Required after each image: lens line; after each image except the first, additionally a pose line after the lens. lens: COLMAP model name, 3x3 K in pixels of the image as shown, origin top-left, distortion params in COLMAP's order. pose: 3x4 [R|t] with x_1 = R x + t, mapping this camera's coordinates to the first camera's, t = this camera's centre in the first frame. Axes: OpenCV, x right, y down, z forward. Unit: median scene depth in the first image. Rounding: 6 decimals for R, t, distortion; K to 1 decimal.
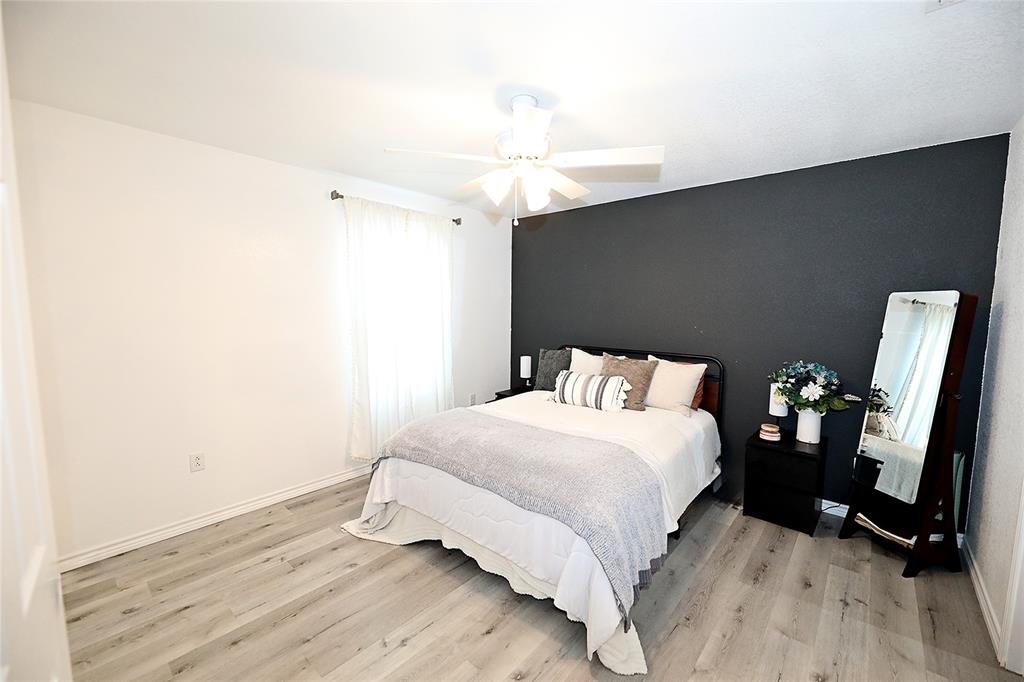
lens RADIAL K [[410.1, 0, 510.1], [0, 410.1, 339.8], [0, 0, 1]] dist [0.006597, -0.000450]
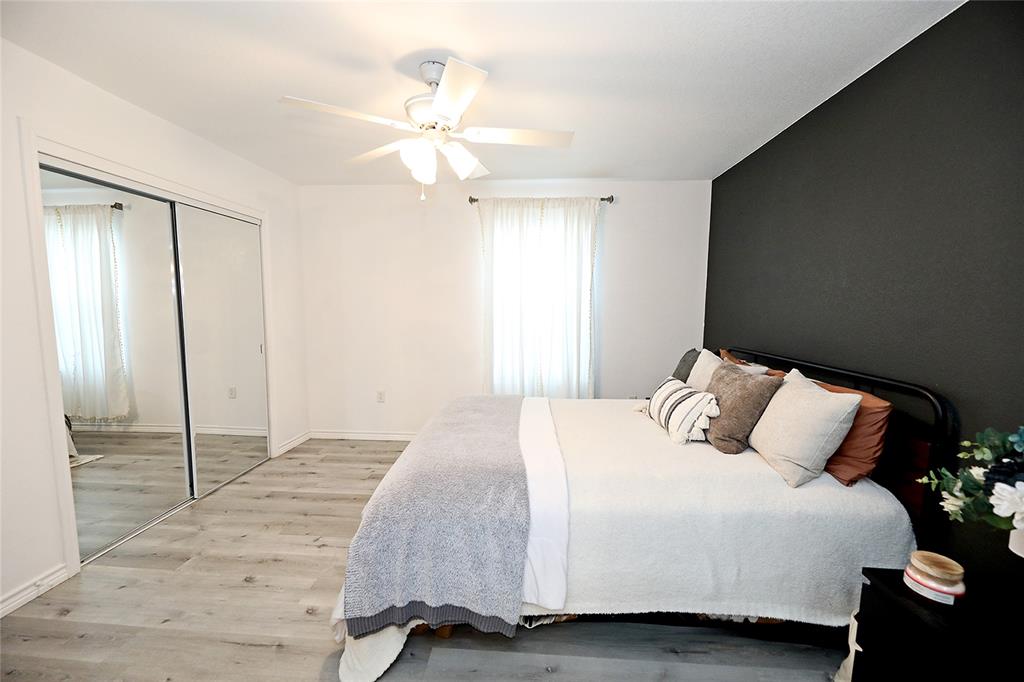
lens RADIAL K [[410.1, 0, 511.6], [0, 410.1, 342.4], [0, 0, 1]] dist [0.006597, -0.000450]
pose [[0.625748, 0.073300, -0.776574, 0.583718], [-0.066221, 0.996973, 0.040744, 0.002317], [0.777209, 0.025930, 0.628708, 0.344464]]
